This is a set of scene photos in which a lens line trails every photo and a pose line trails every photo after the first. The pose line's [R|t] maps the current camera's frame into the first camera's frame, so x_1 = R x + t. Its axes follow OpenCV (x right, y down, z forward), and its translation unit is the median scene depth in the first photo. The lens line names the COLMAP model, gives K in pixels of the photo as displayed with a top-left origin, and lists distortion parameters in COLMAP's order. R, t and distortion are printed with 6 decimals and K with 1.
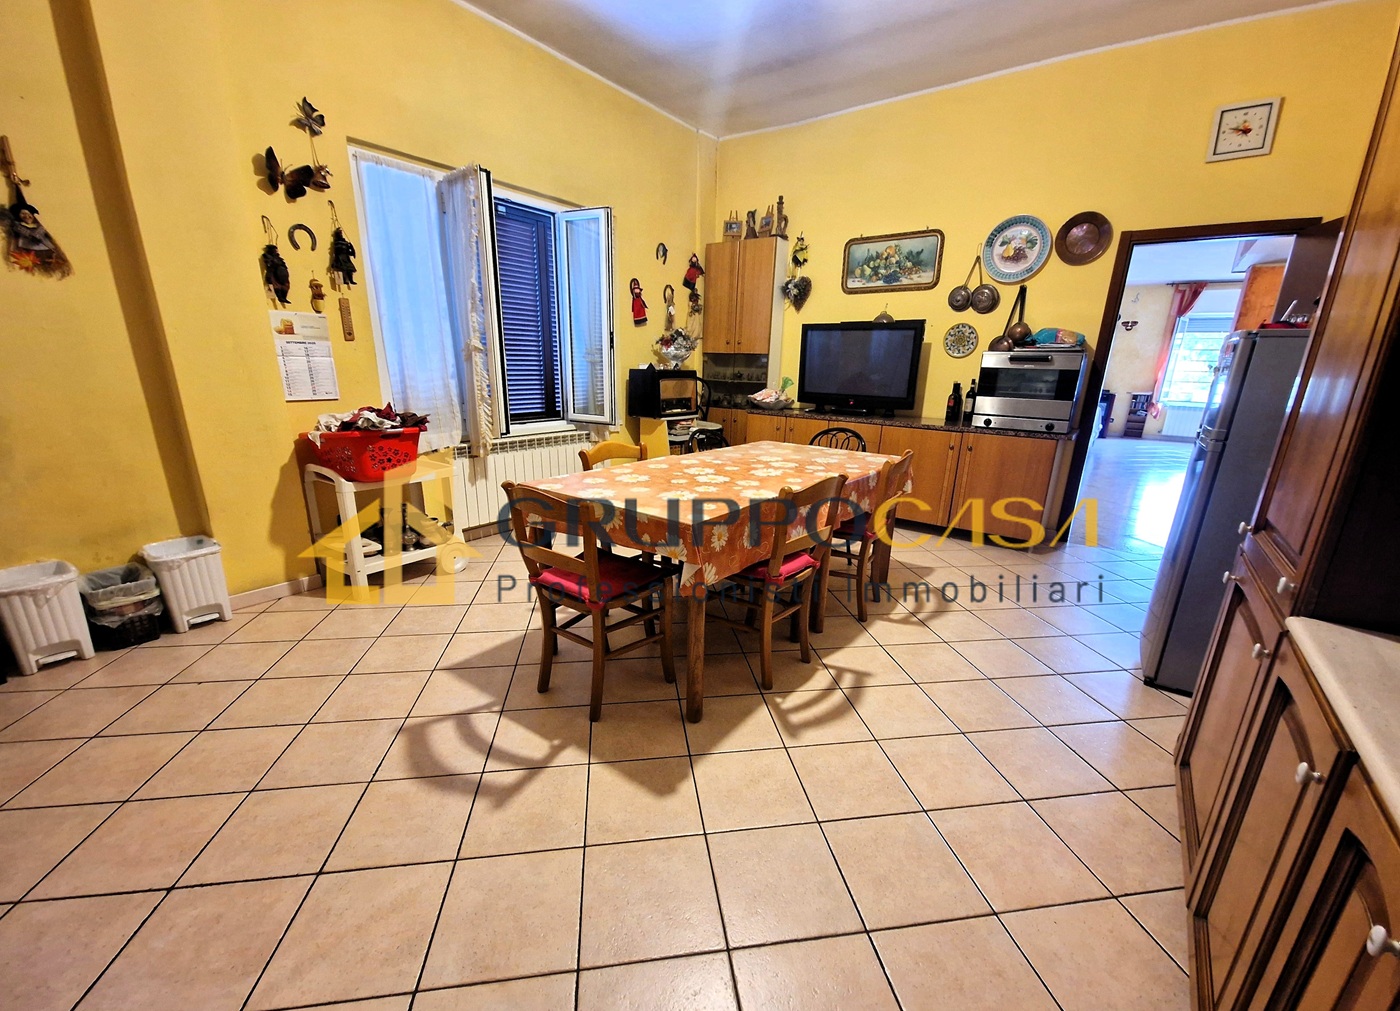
lens RADIAL K [[569.5, 0, 703.1], [0, 569.5, 531.2], [0, 0, 1]] dist [0.002779, -0.004944]
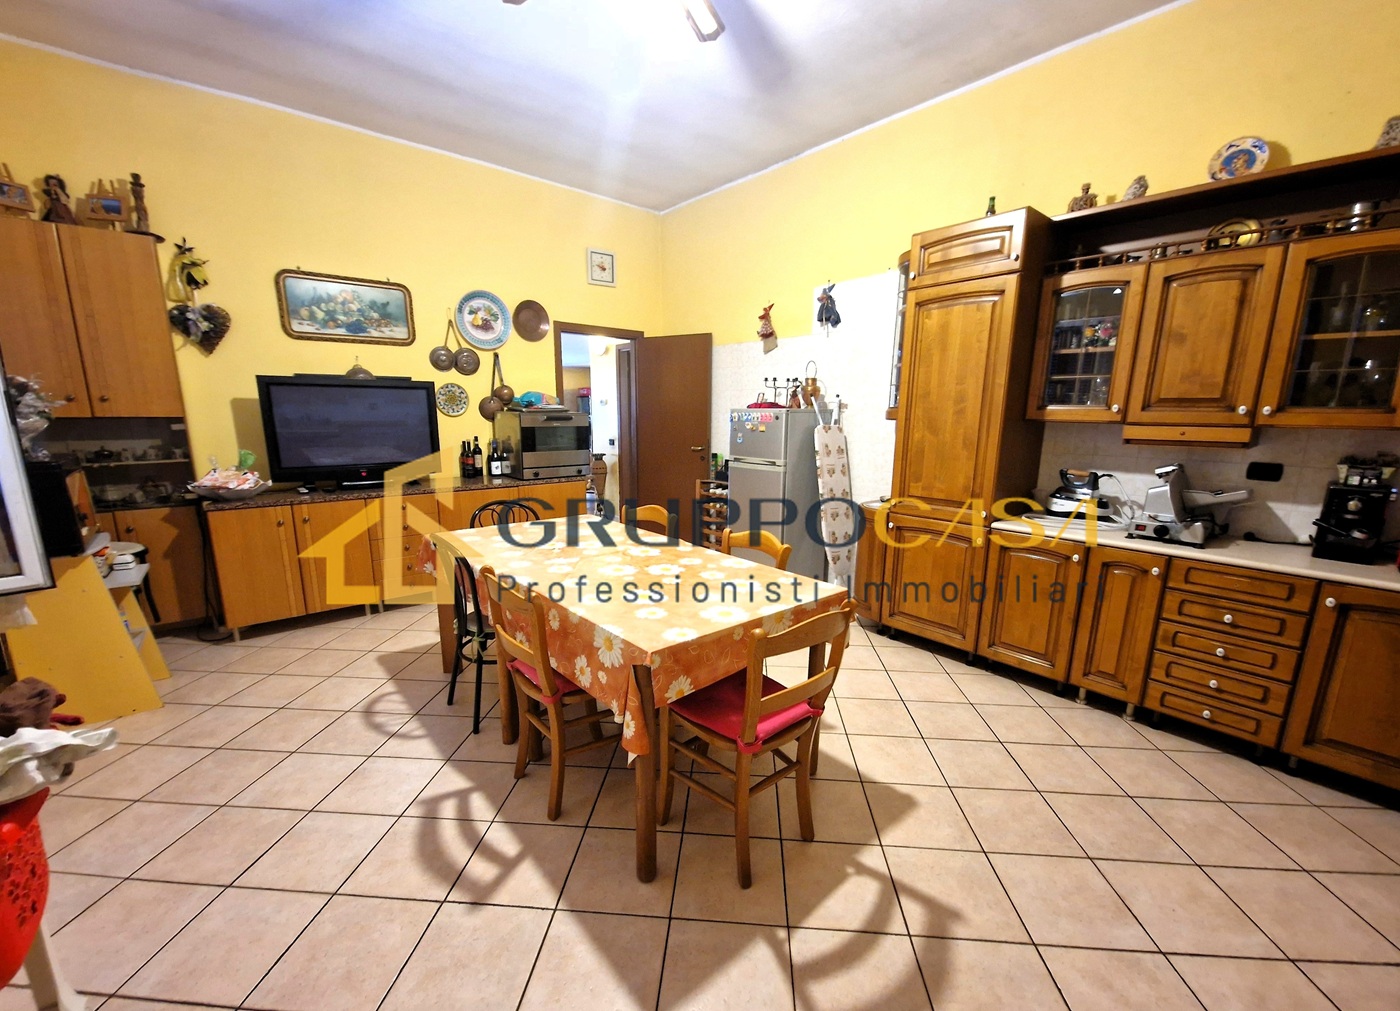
lens RADIAL K [[569.5, 0, 703.1], [0, 569.5, 531.2], [0, 0, 1]] dist [0.002779, -0.004944]
pose [[0.224836, -0.223029, 0.948529, -0.453786], [0.278383, 0.947581, 0.156819, -0.150436], [-0.933784, 0.228796, 0.275138, 0.365426]]
